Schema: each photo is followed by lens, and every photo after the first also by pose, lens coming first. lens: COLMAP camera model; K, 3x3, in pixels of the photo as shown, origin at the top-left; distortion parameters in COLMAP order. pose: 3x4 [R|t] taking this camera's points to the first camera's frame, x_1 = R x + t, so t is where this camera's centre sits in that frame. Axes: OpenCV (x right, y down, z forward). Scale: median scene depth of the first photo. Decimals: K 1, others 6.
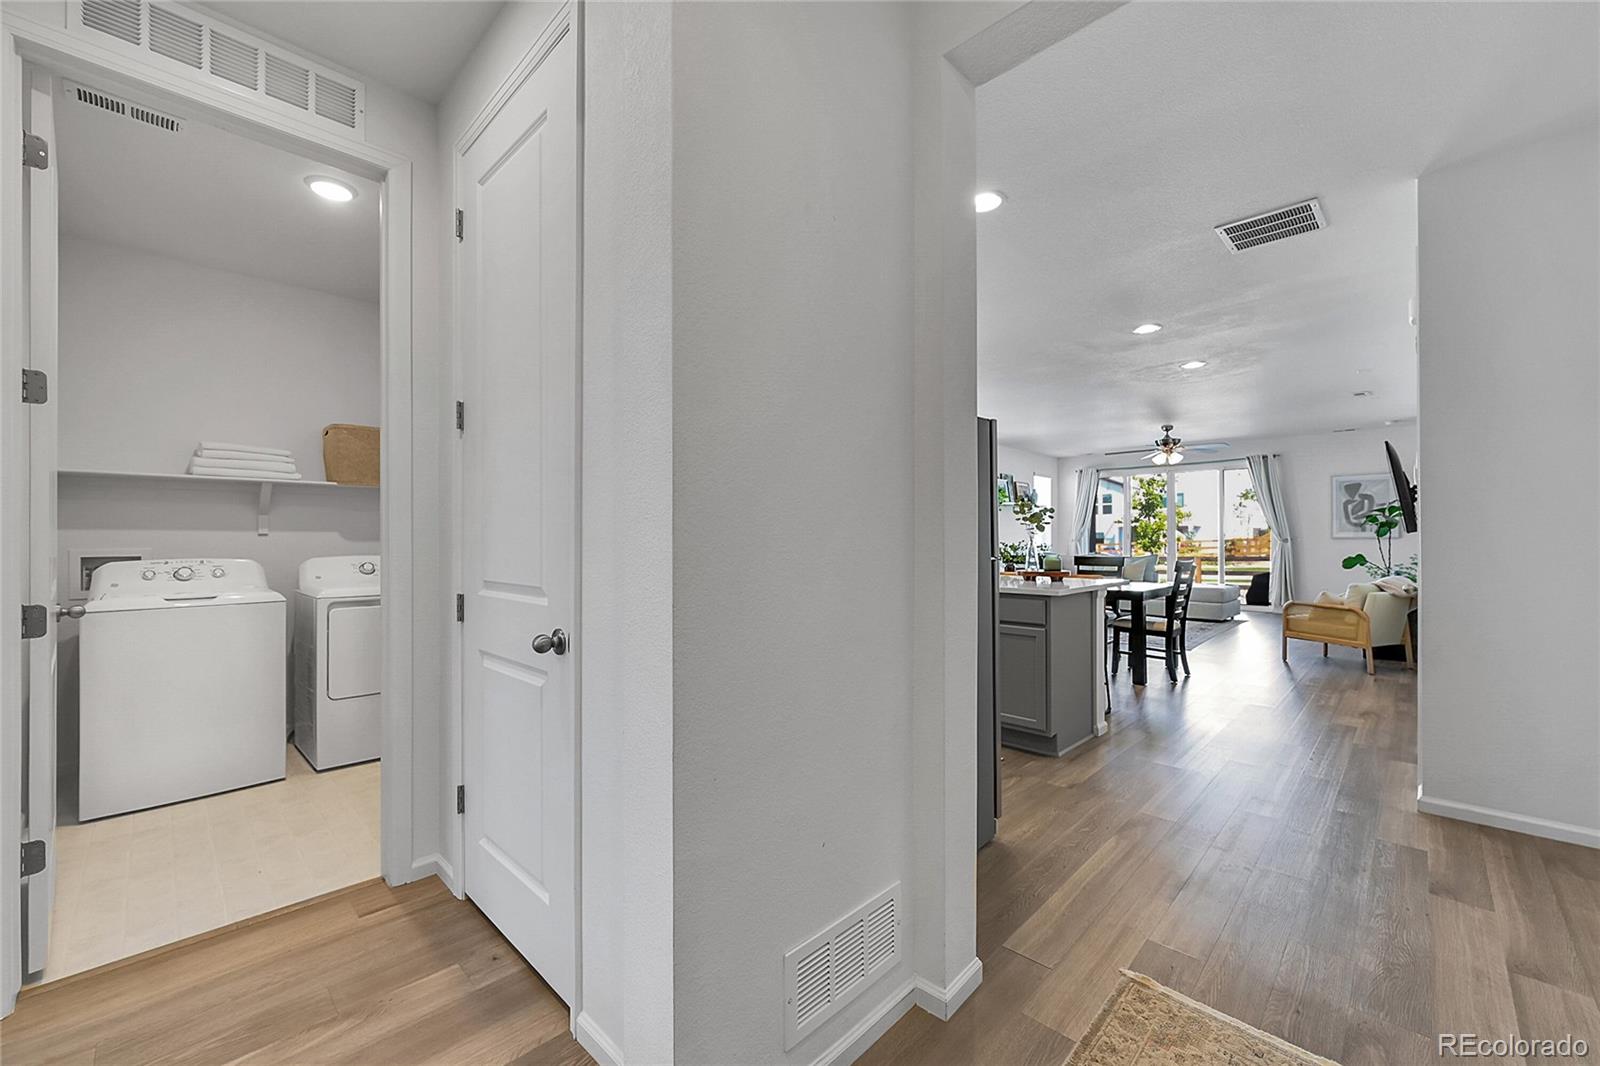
lens RADIAL K [[634.5, 0, 797.2], [0, 634.5, 538.2], [0, 0, 1]] dist [0.002287, 0.000171]
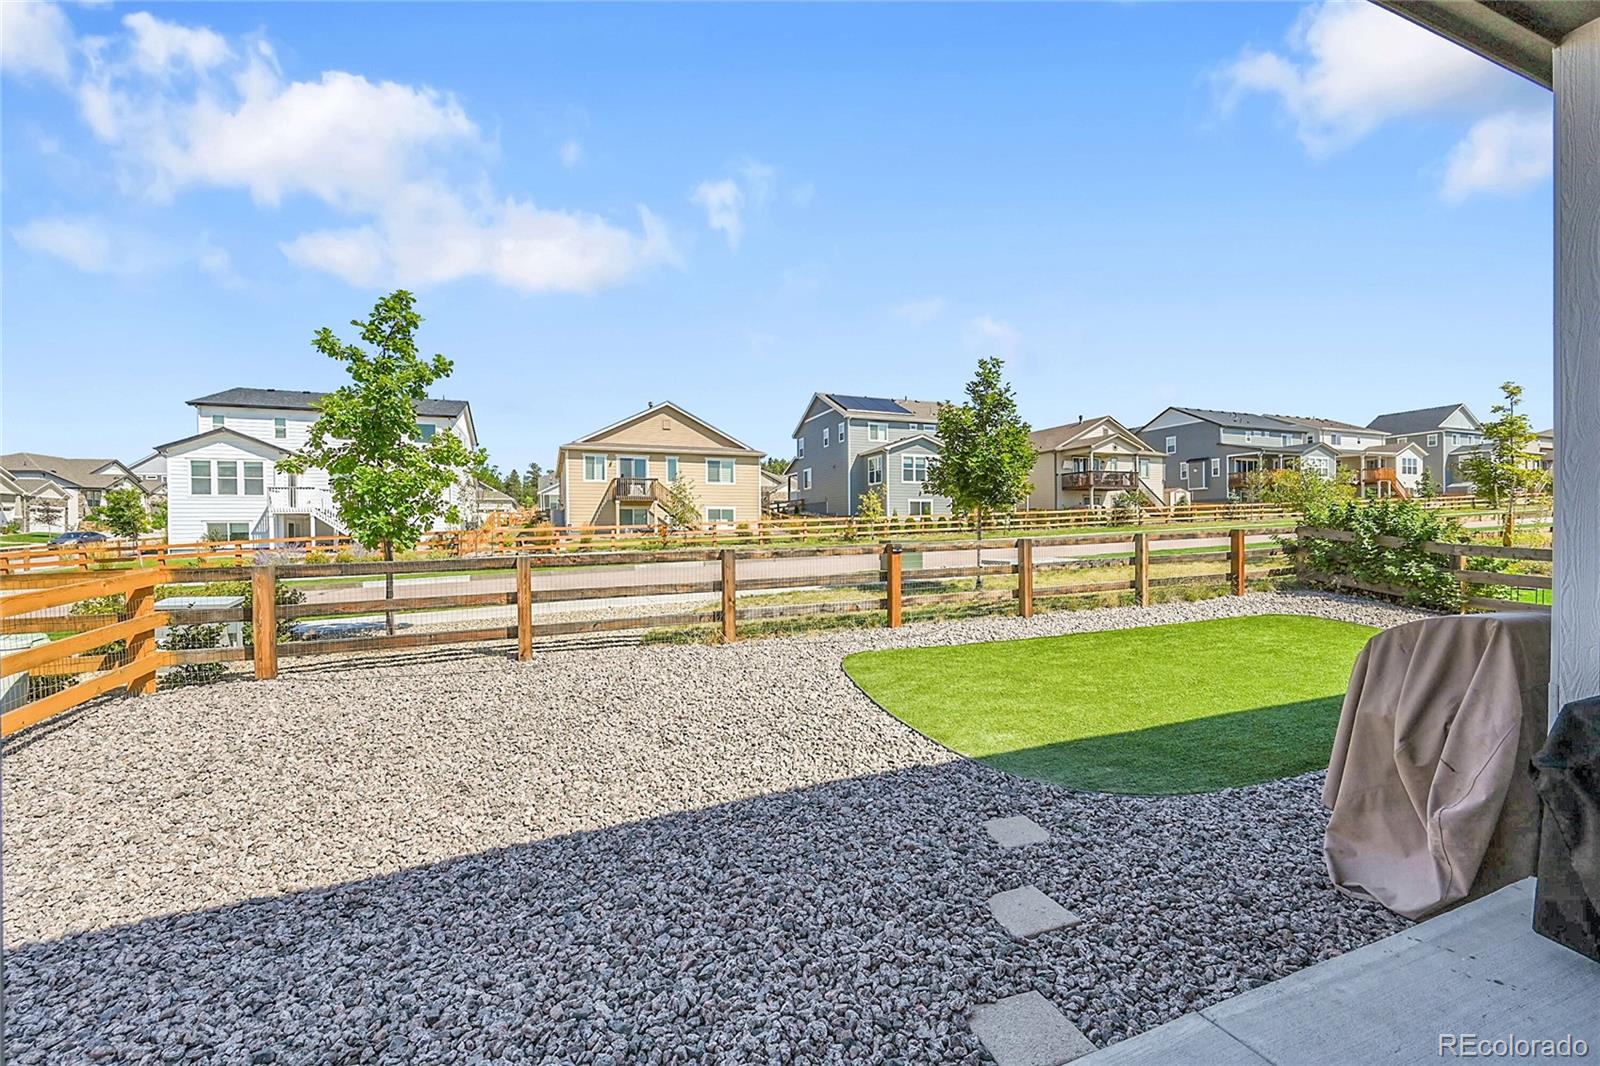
lens RADIAL K [[632.0, 0, 801.5], [0, 632.0, 537.4], [0, 0, 1]] dist [-0.000523, -0.000129]
pose [[0.393129, -0.009098, 0.919438, 0.870046], [0.007993, 0.999947, 0.006476, 0.039839], [-0.919449, 0.004803, 0.393181, 1.770295]]
